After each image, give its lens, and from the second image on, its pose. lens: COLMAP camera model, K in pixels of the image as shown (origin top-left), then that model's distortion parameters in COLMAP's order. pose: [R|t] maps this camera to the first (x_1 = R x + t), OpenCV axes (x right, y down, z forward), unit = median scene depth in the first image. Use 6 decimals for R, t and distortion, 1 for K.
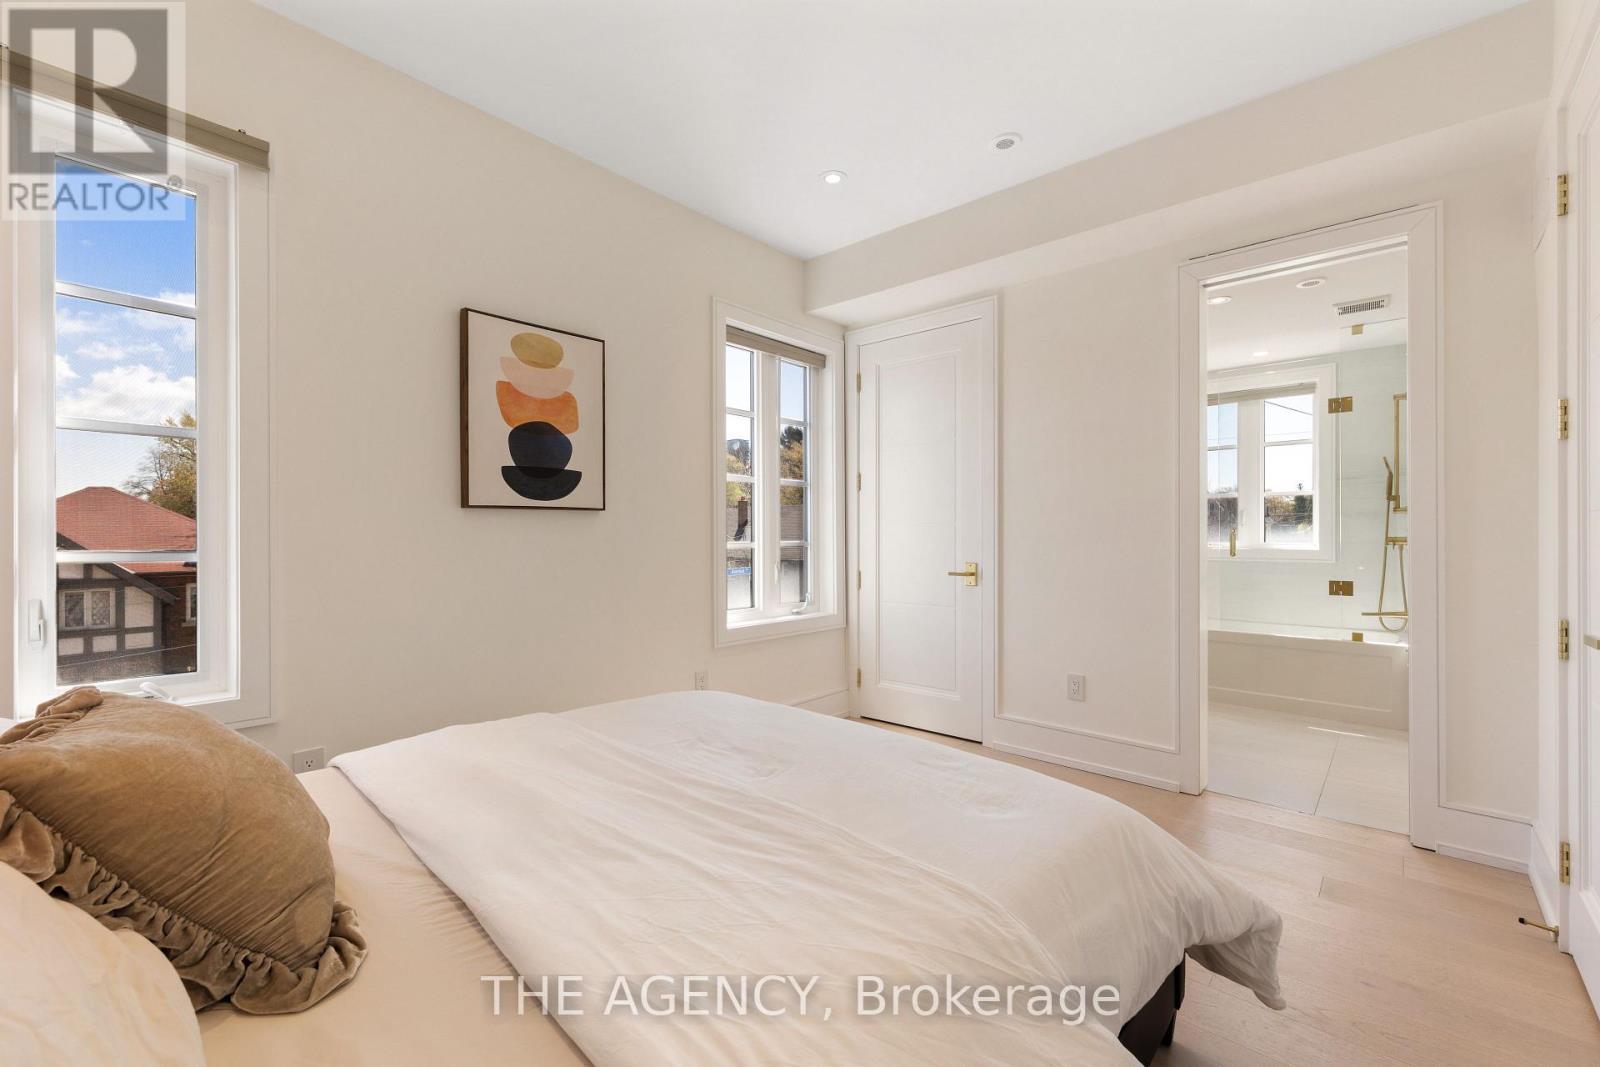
lens RADIAL K [[671.3, 0, 800.0], [0, 671.3, 533.5], [0, 0, 1]] dist [0.000267, -0.000190]
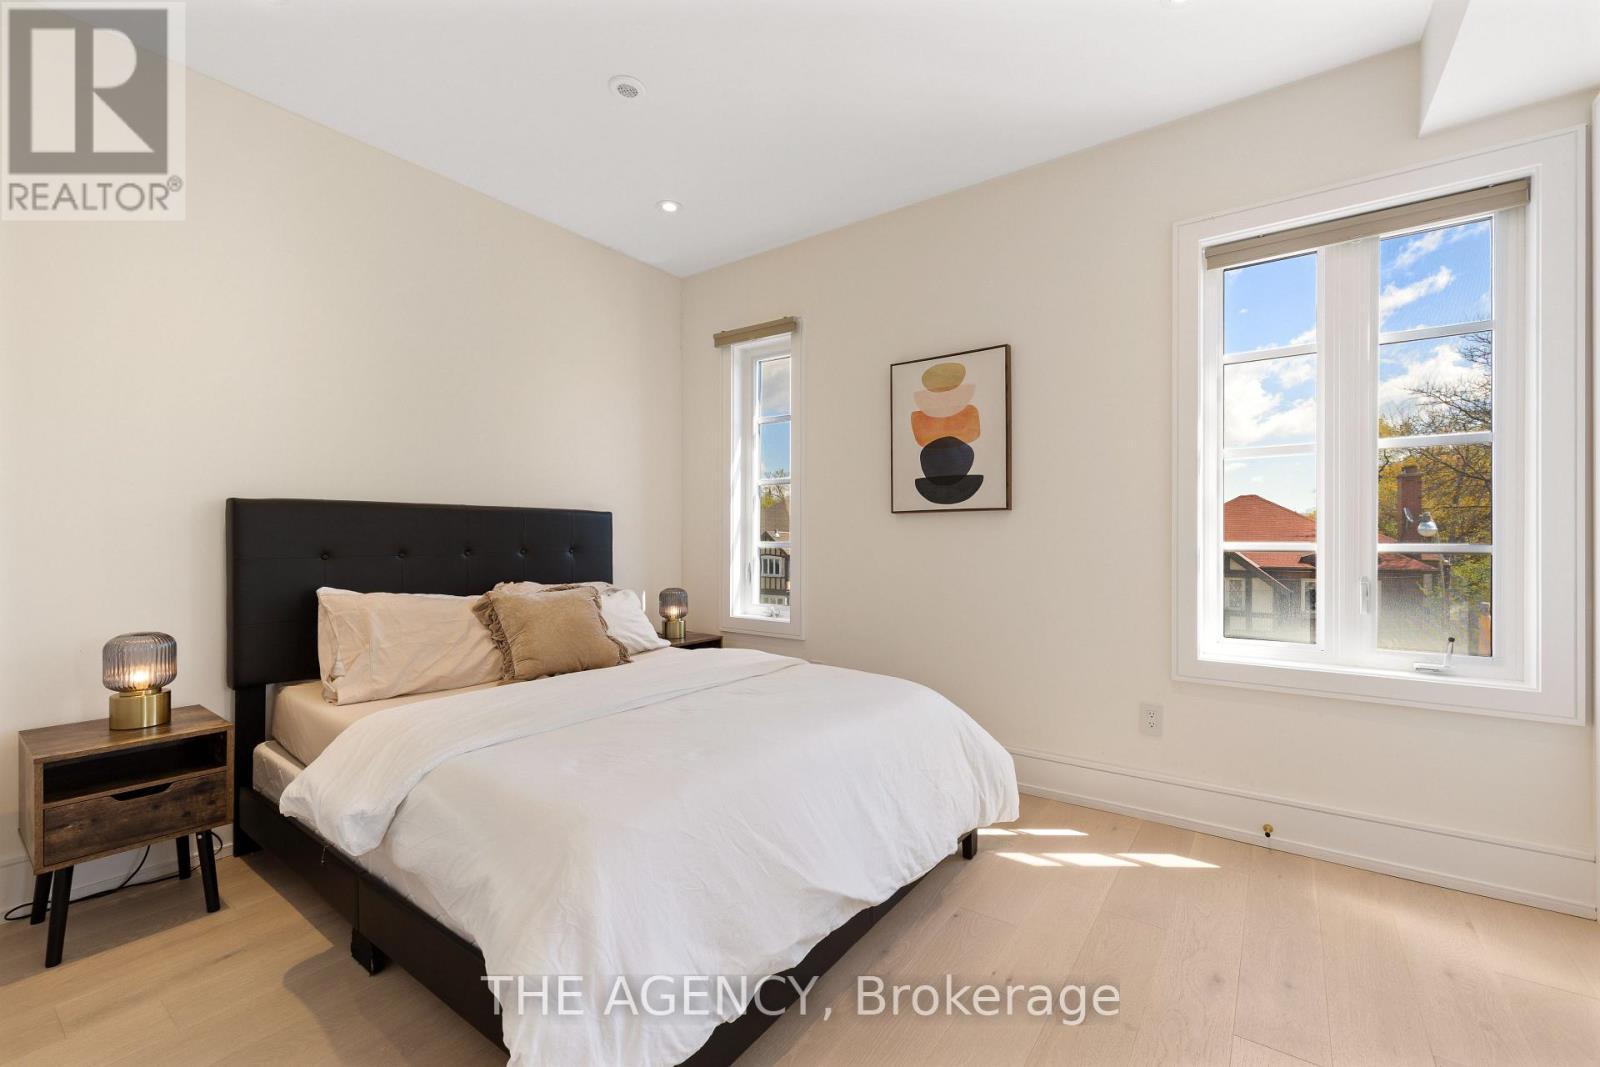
lens RADIAL K [[671.3, 0, 800.0], [0, 671.3, 533.5], [0, 0, 1]] dist [0.000267, -0.000190]
pose [[0.124491, 0.001185, -0.992220, 0.725273], [0.000306, 0.999999, 0.001233, 0.001091], [0.992221, -0.000457, 0.124490, 0.580278]]
